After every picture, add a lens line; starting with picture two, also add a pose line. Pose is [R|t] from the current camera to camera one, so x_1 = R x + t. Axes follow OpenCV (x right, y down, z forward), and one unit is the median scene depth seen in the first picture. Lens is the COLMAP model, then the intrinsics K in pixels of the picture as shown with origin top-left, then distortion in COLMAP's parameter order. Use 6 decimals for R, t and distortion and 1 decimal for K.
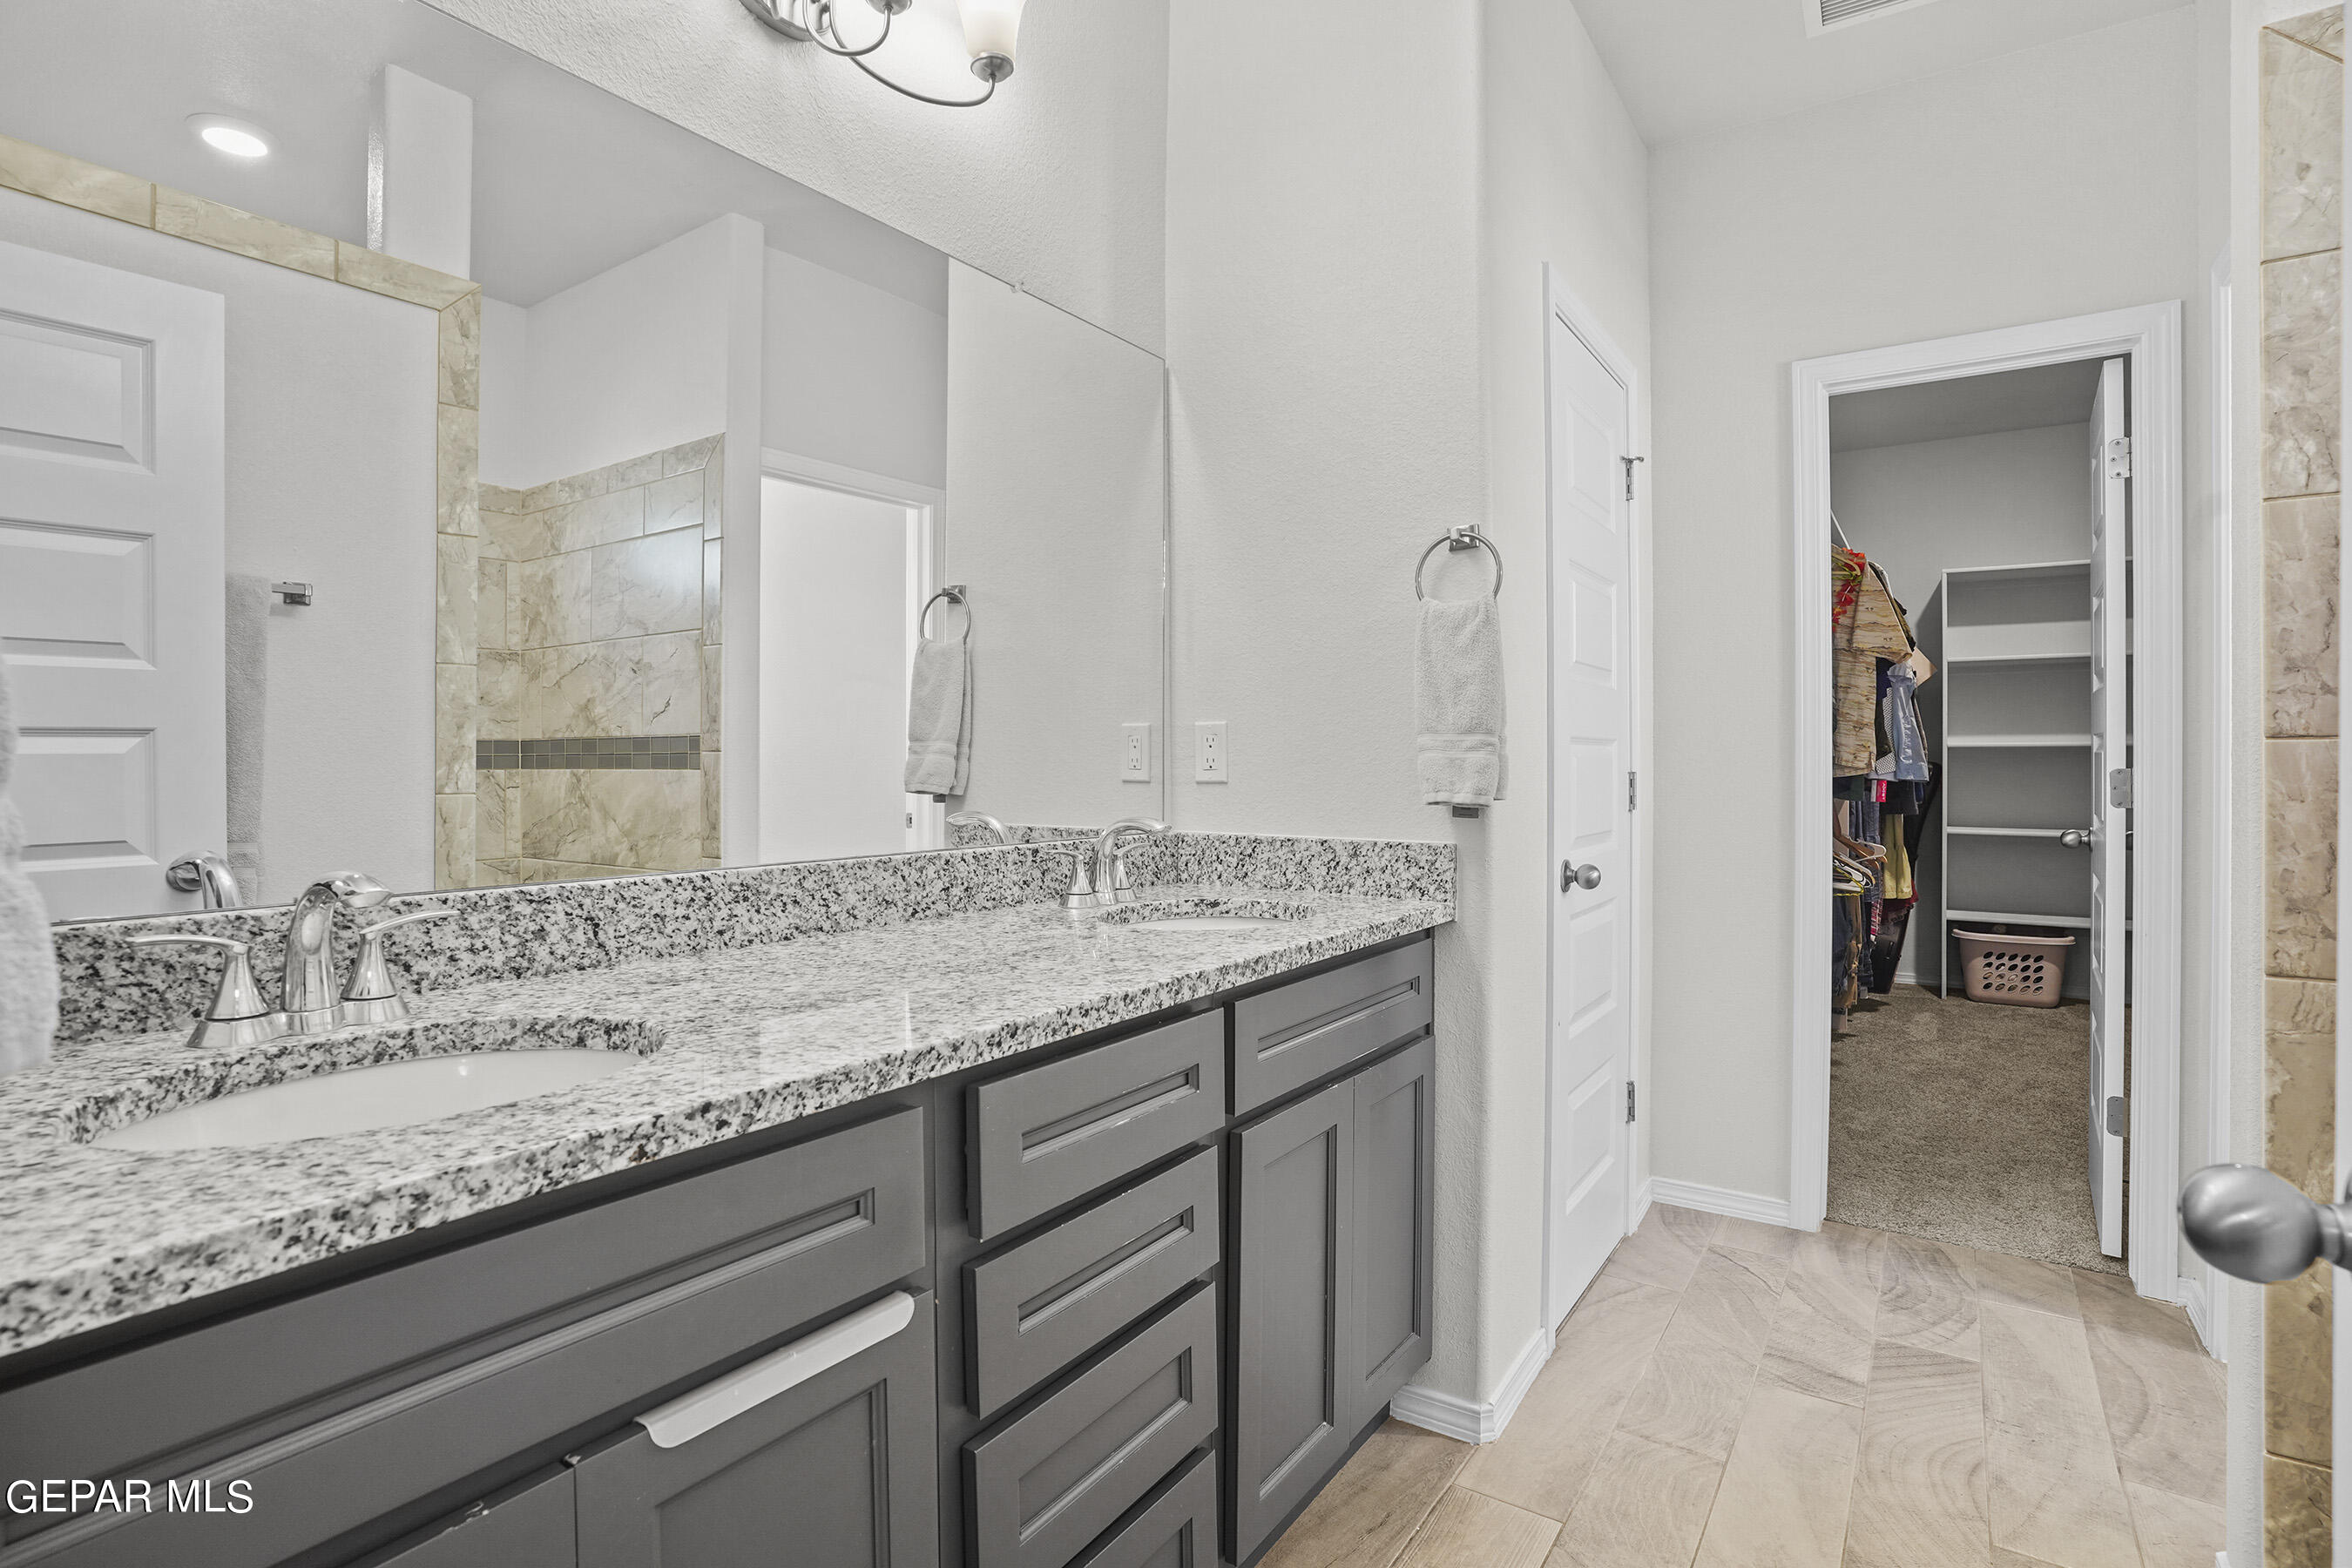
lens RADIAL K [[1180.9, 0, 1170.8], [0, 1180.9, 780.2], [0, 0, 1]] dist [-0.025603, 0.004096]
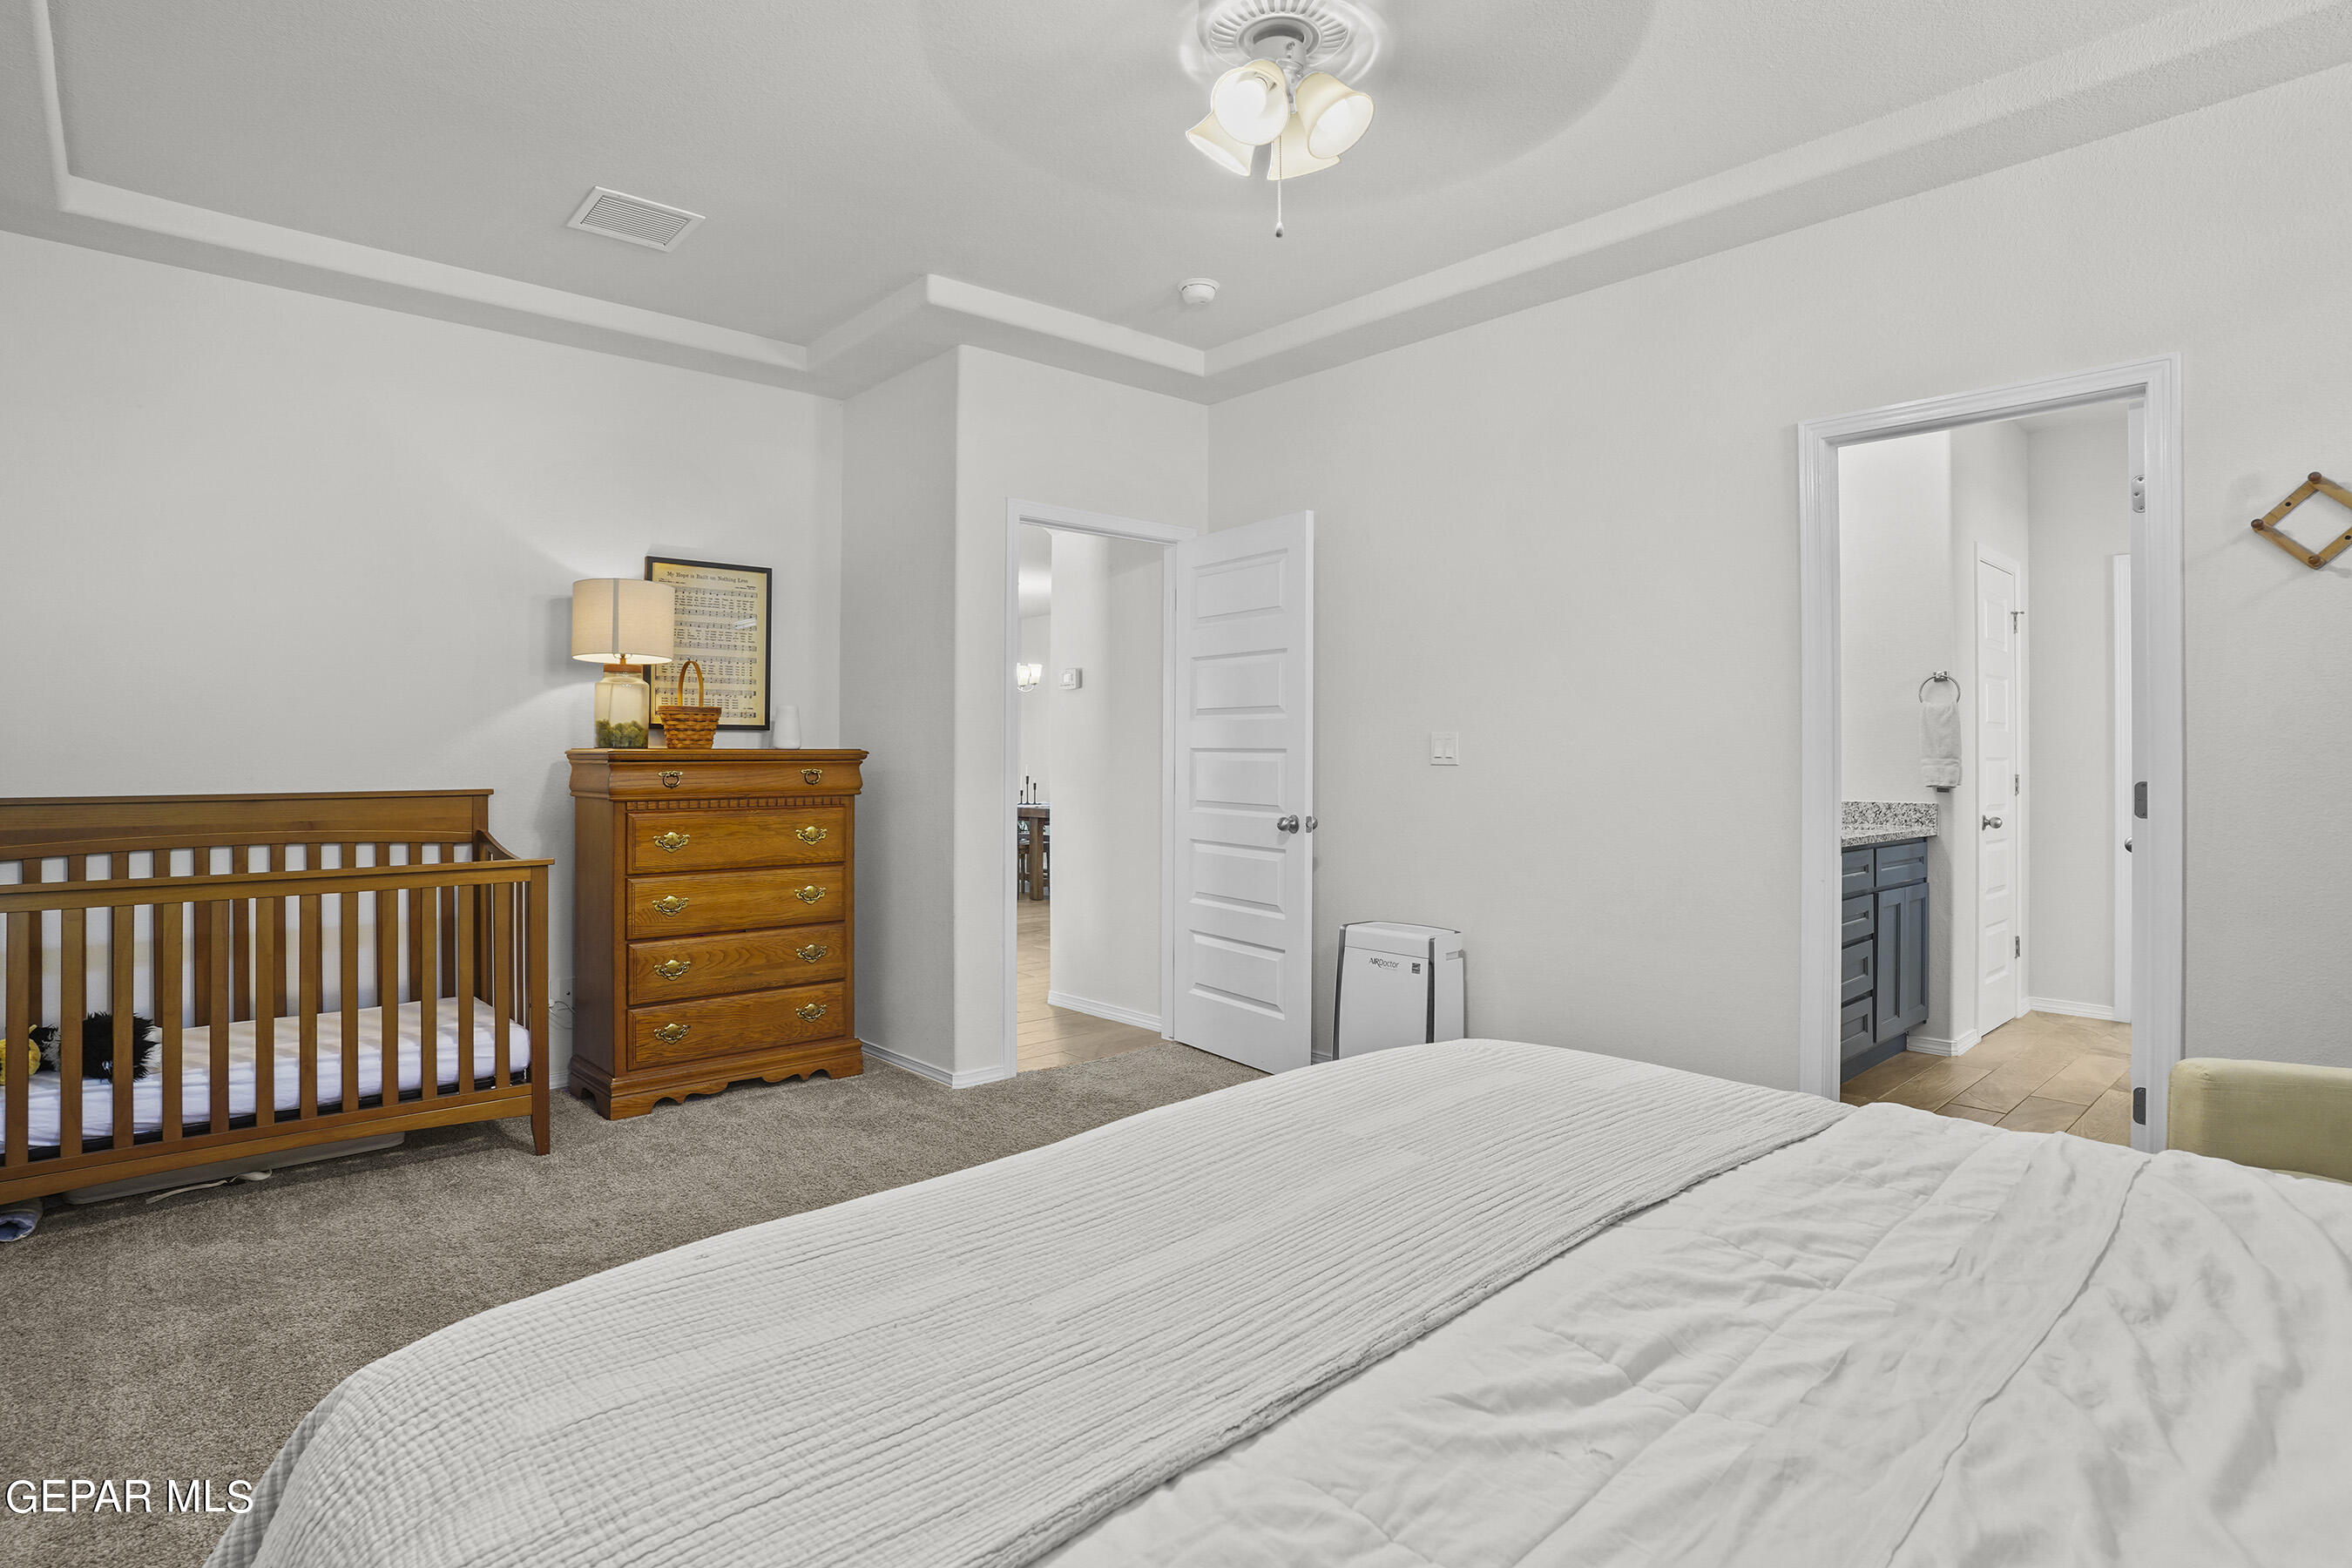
lens RADIAL K [[1180.9, 0, 1177.2], [0, 1180.9, 771.6], [0, 0, 1]] dist [-0.025603, 0.004096]
pose [[0.970195, 0.001304, -0.242324, -0.694058], [-0.002916, 0.999976, -0.006294, 0.008264], [0.242310, 0.006813, 0.970175, -1.714359]]
